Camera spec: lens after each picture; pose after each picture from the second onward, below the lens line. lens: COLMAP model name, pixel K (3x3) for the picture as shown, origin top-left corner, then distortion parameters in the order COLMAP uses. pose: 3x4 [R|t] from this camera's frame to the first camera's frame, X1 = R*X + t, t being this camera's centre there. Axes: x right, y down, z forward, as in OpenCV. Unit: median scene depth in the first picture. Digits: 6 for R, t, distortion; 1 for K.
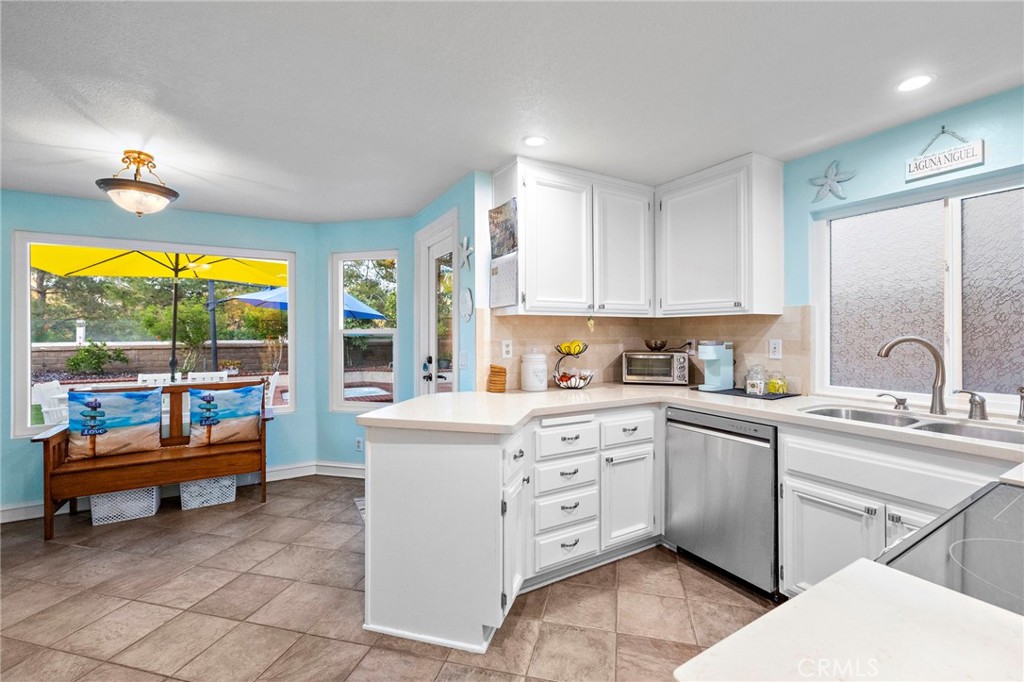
lens RADIAL K [[435.8, 0, 515.3], [0, 435.8, 333.6], [0, 0, 1]] dist [0.001454, 0.000152]
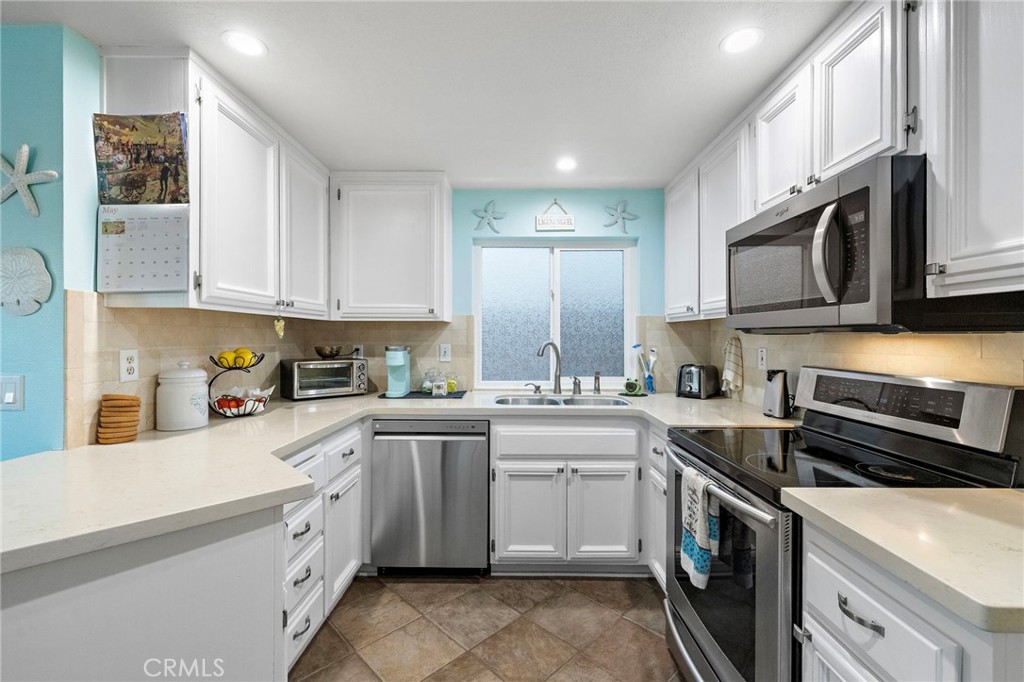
lens RADIAL K [[430.3, 0, 513.2], [0, 430.3, 338.4], [0, 0, 1]] dist [-0.000512, -0.000282]
pose [[0.516073, 0.001871, 0.856543, -0.272214], [-0.001327, 0.999998, -0.001385, -0.000278], [-0.856544, -0.000422, 0.516074, 0.292750]]
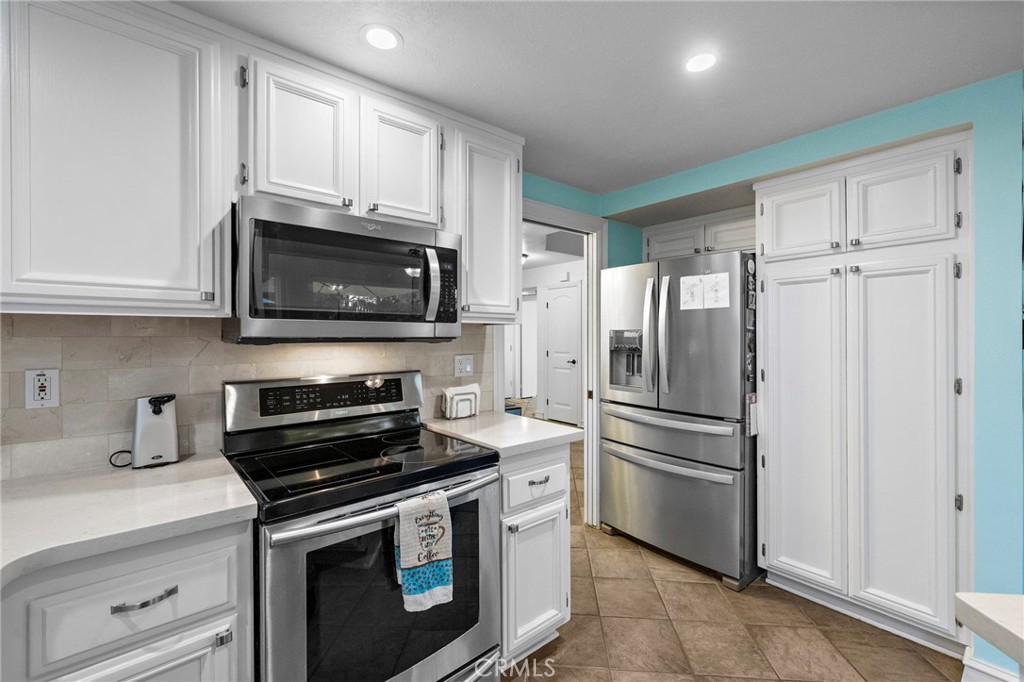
lens RADIAL K [[435.8, 0, 515.3], [0, 435.8, 333.6], [0, 0, 1]] dist [0.001454, 0.000152]
pose [[-0.985833, 0.005654, -0.167635, 0.309531], [0.005988, 0.999981, -0.001491, -0.019385], [0.167624, -0.002474, -0.985848, 0.912531]]
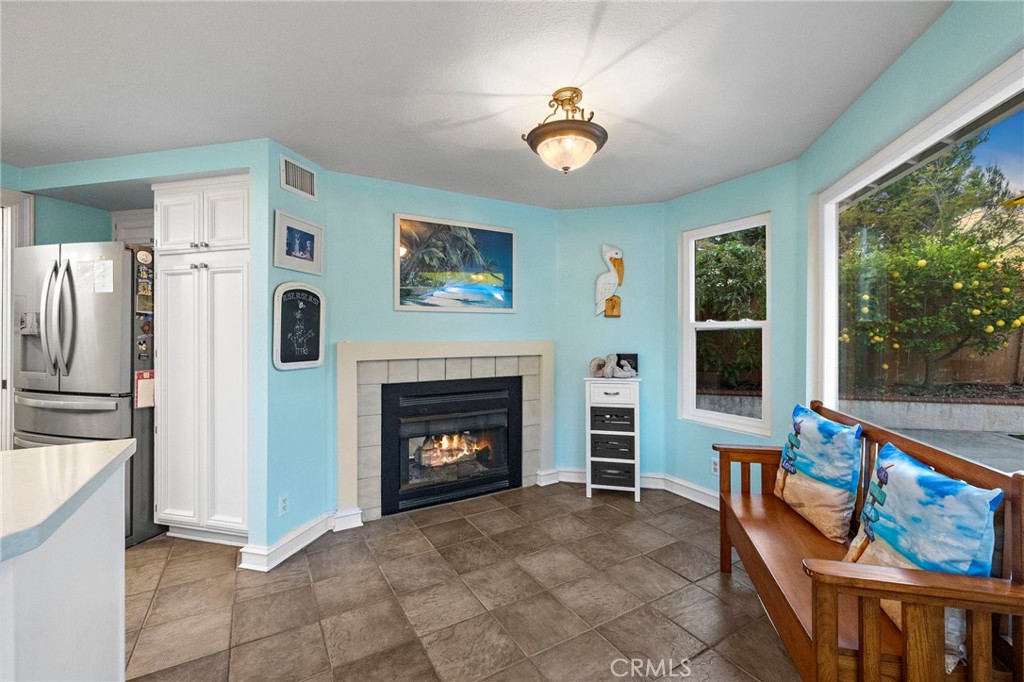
lens RADIAL K [[435.8, 0, 515.3], [0, 435.8, 333.6], [0, 0, 1]] dist [0.001454, 0.000152]
pose [[-0.709417, 0.003235, -0.704782, -0.233458], [0.001413, 0.999994, 0.003167, 0.019440], [0.704788, 0.001251, -0.709417, 1.442503]]
